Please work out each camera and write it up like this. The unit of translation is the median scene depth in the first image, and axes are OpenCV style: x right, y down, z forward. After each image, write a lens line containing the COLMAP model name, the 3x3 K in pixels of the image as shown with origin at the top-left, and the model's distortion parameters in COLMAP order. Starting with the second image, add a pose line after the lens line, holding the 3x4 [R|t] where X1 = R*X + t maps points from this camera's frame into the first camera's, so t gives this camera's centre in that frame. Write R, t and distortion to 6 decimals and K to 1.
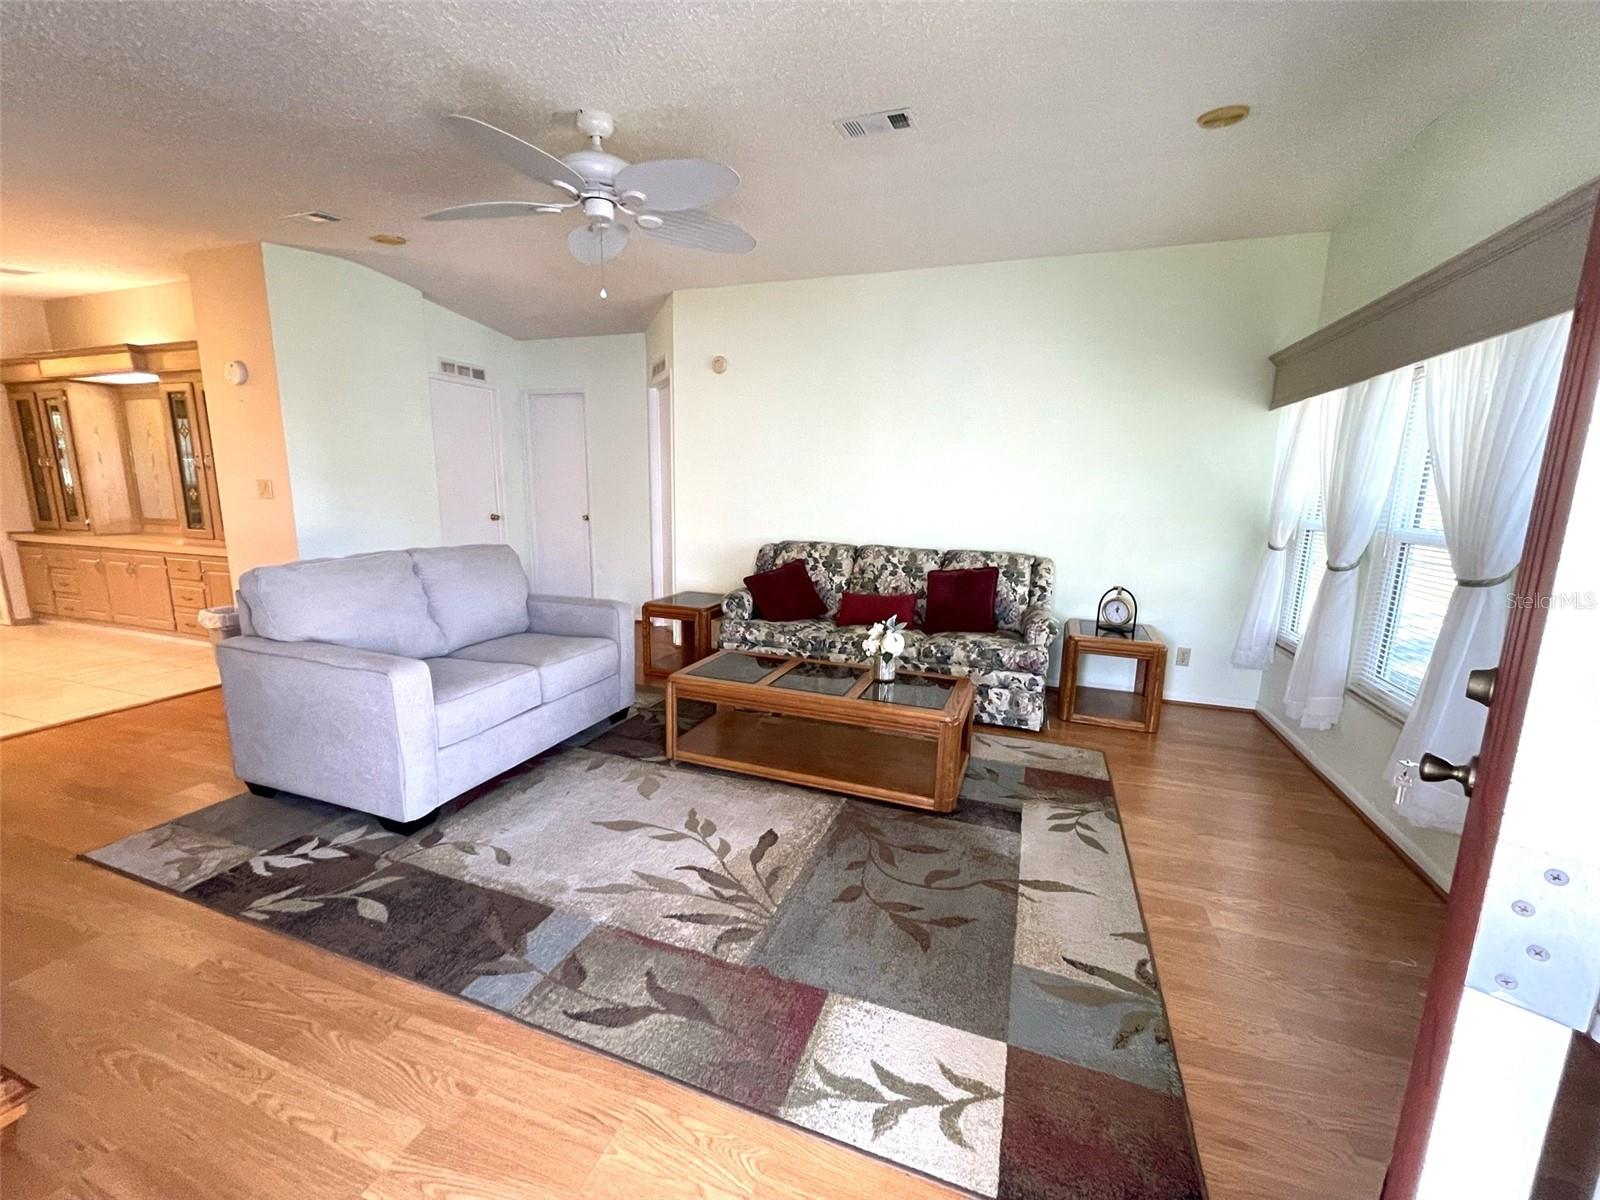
lens RADIAL K [[650.5, 0, 799.3], [0, 650.5, 601.9], [0, 0, 1]] dist [-0.001862, -0.000089]
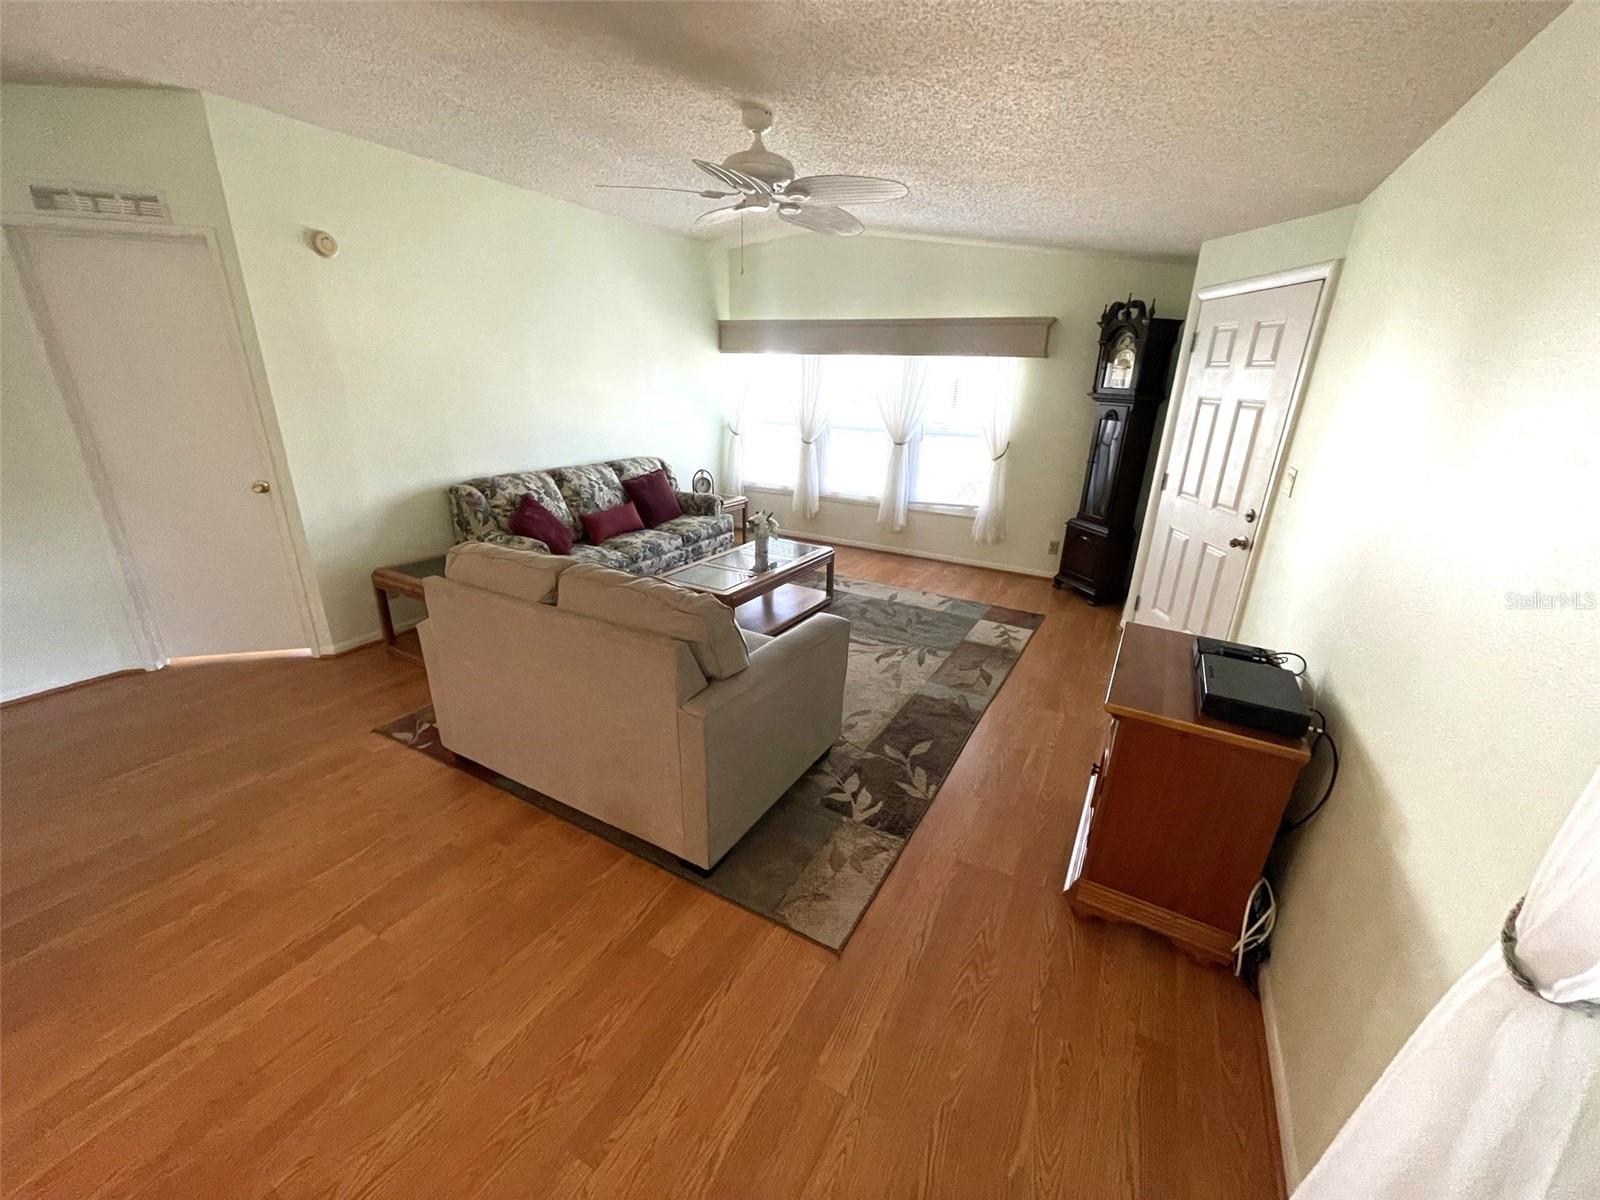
lens RADIAL K [[645.3, 0, 799.0], [0, 645.3, 607.7], [0, 0, 1]] dist [-0.001691, -0.000506]
pose [[0.157504, -0.354102, 0.921848, -1.595164], [0.146005, 0.931591, 0.332899, -0.305139], [-0.976665, 0.082162, 0.198430, 0.767021]]
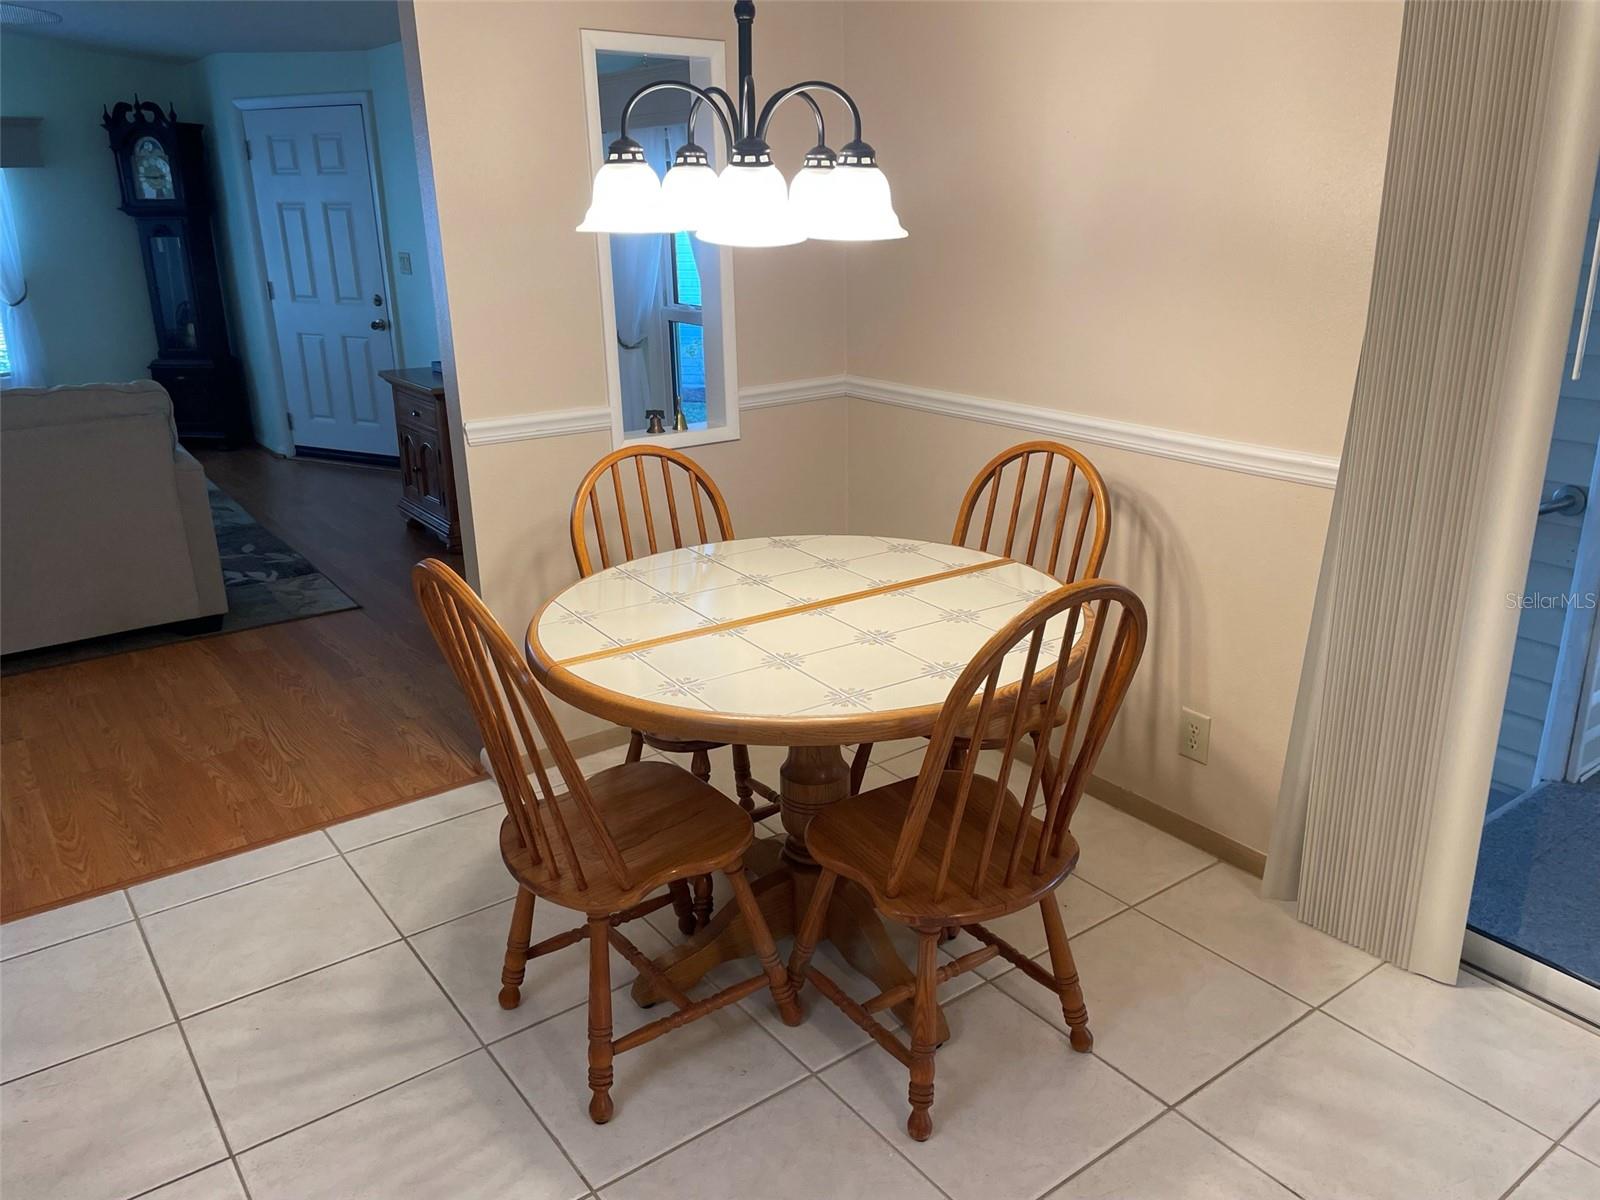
lens RADIAL K [[1253.5, 0, 783.9], [0, 1253.5, 588.2], [0, 0, 1]] dist [0.111283, -0.144574]
pose [[-0.817940, -0.177586, 0.547209, -2.741608], [0.101361, 0.891802, 0.440925, -0.531576], [-0.566305, 0.416116, -0.711440, 2.002565]]
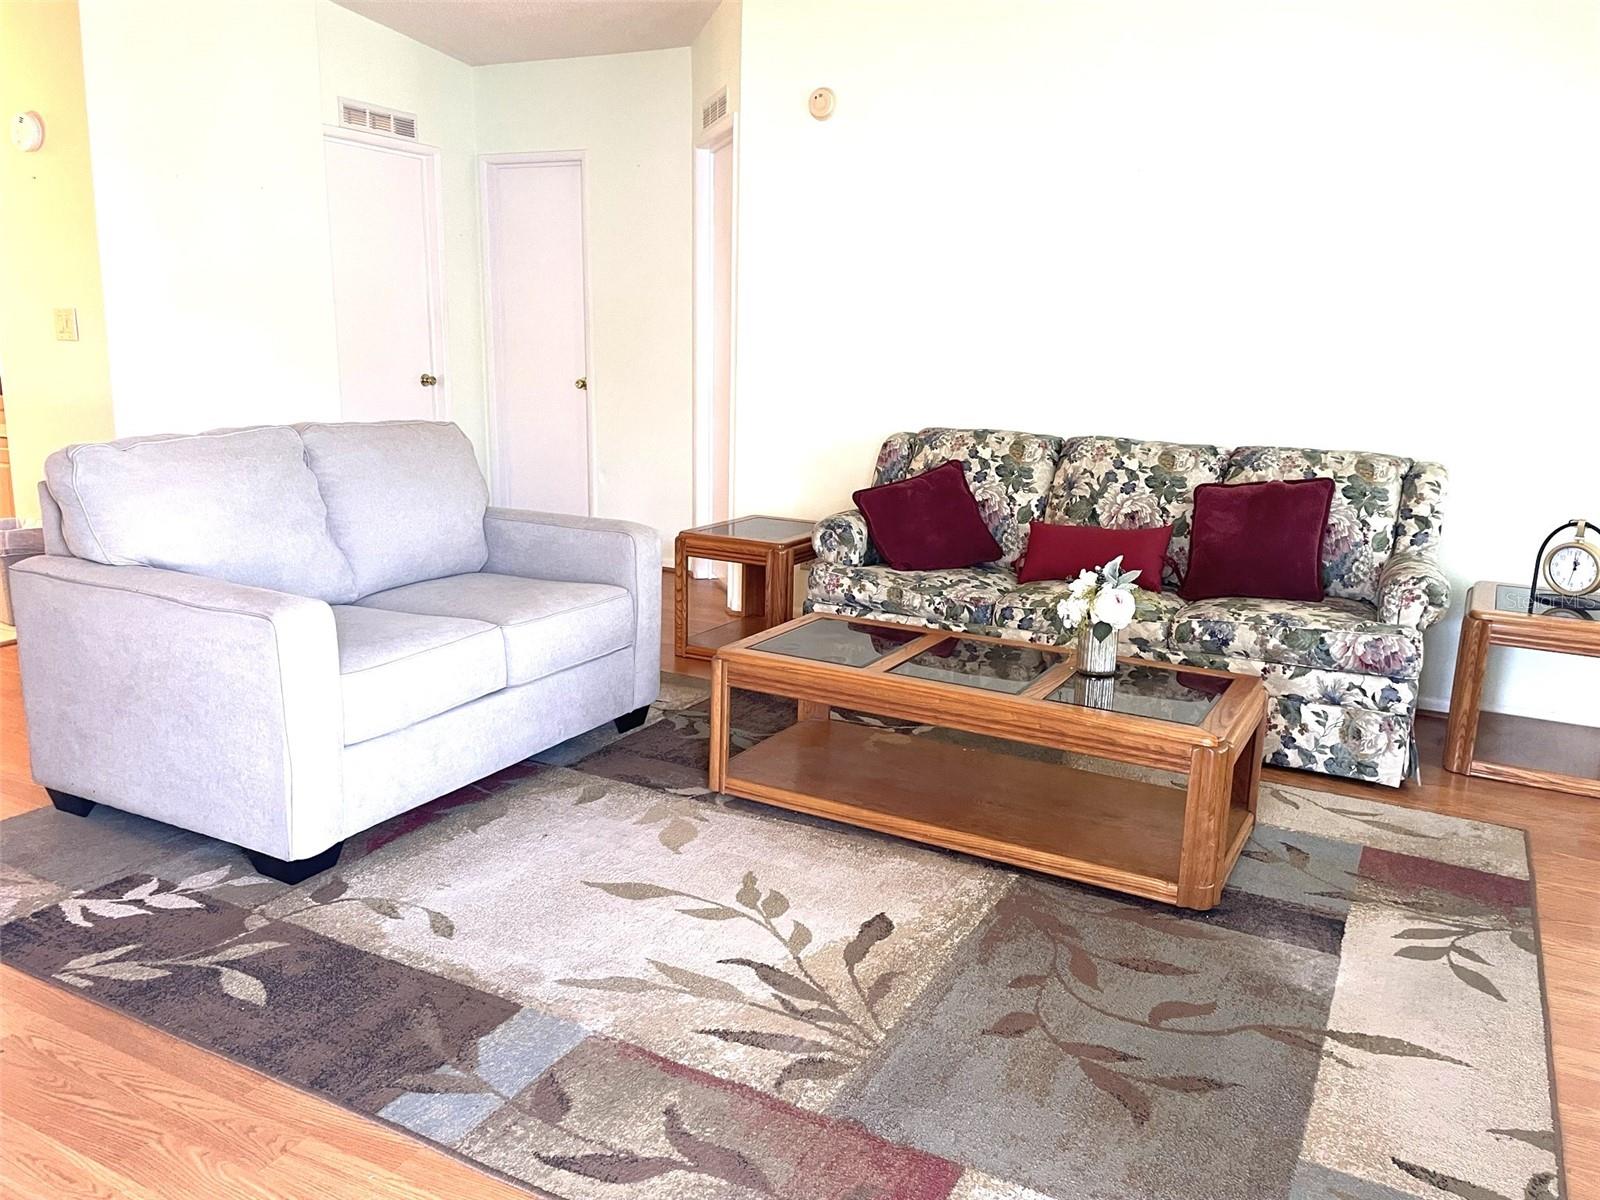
lens RADIAL K [[1211.3, 0, 795.4], [0, 1211.3, 584.3], [0, 0, 1]] dist [0.105864, -0.132906]
pose [[0.990127, 0.032696, -0.136308, 0.018991], [-0.029366, 0.999221, 0.026368, 0.029792], [0.137064, -0.022105, 0.990316, -0.083511]]
